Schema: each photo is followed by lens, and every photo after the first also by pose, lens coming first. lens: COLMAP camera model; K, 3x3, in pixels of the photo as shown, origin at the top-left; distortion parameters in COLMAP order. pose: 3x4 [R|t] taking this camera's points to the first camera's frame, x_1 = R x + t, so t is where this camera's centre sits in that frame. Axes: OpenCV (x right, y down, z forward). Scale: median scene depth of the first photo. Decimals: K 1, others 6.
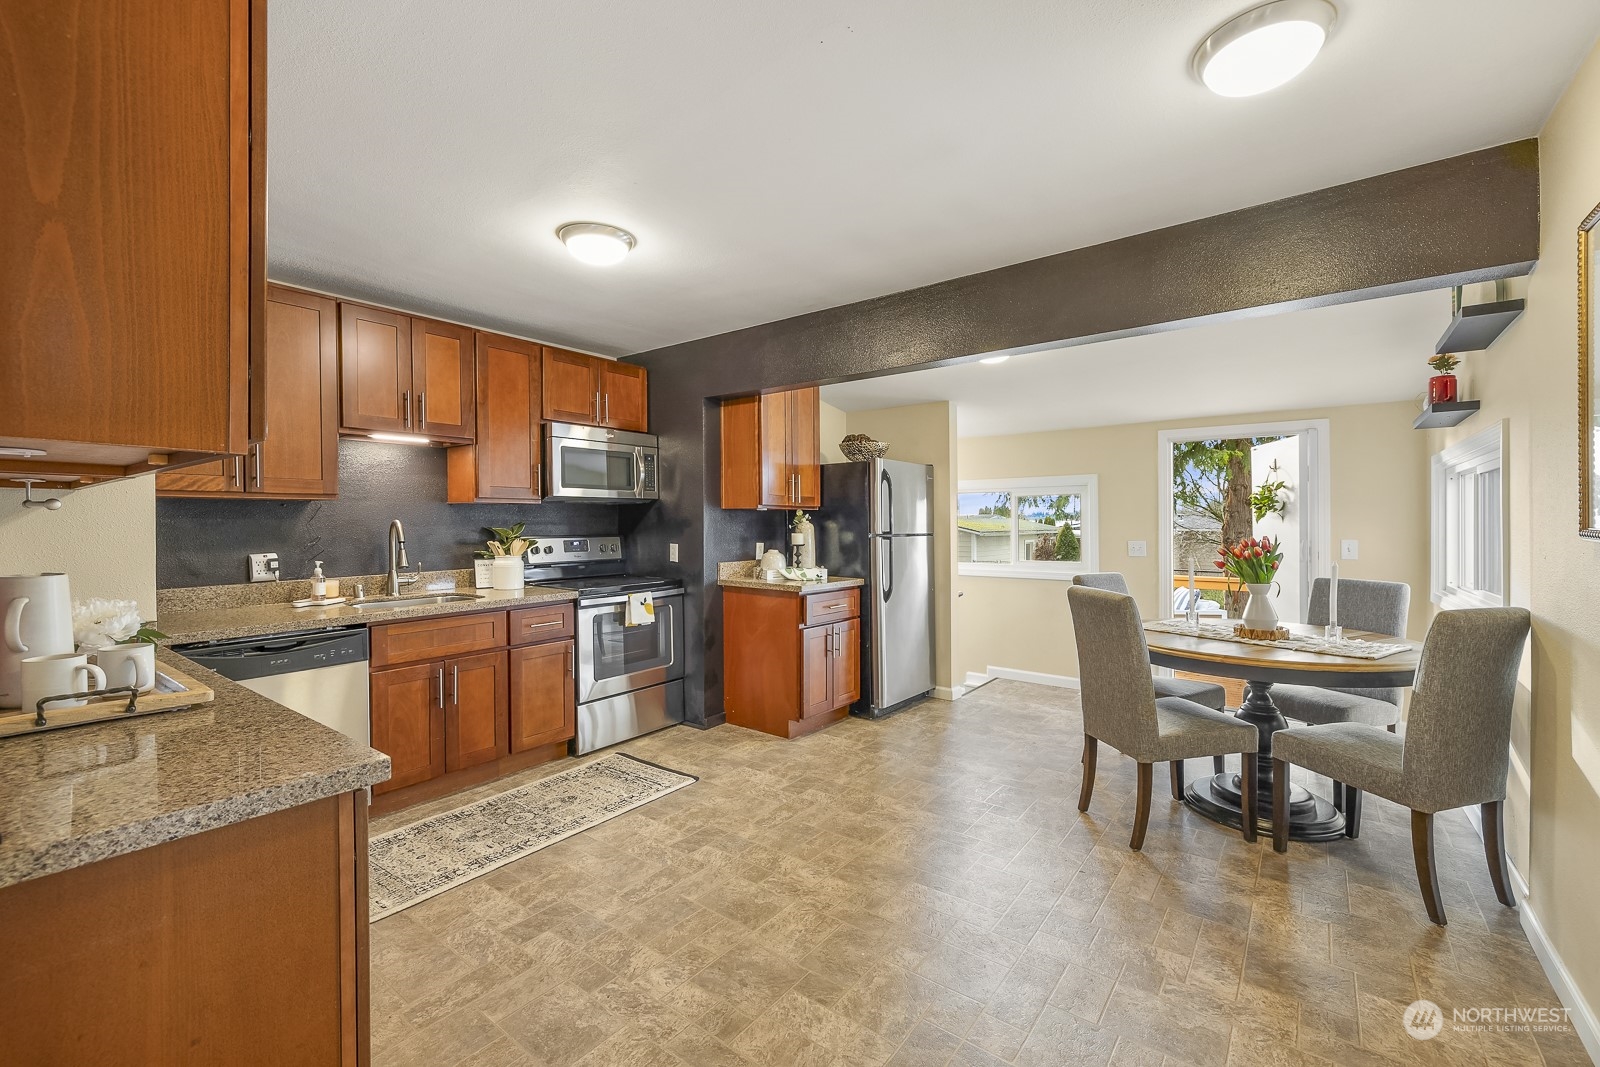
lens RADIAL K [[681.6, 0, 812.7], [0, 681.6, 524.3], [0, 0, 1]] dist [-0.004292, -0.000757]
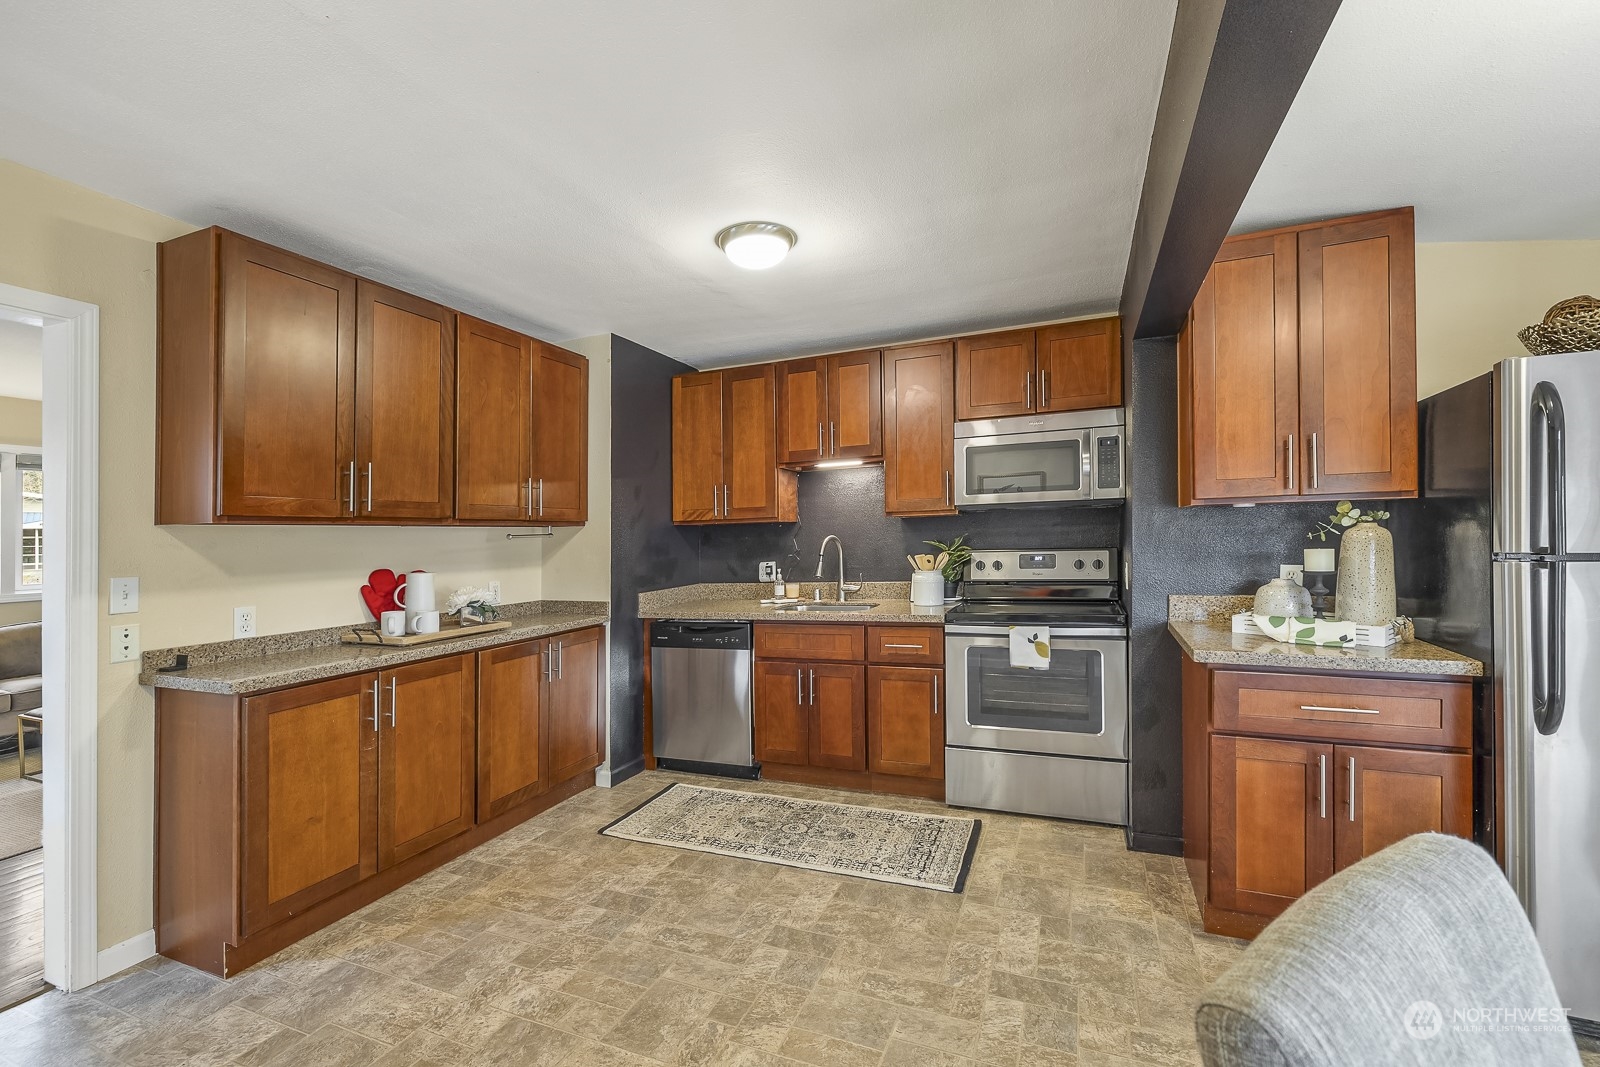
lens RADIAL K [[681.6, 0, 801.1], [0, 681.6, 533.8], [0, 0, 1]] dist [-0.004292, -0.000757]
pose [[0.235143, -0.006702, -0.971938, 0.458602], [0.023721, 0.999718, -0.001155, -0.008783], [0.971671, -0.022784, 0.235236, 0.620881]]
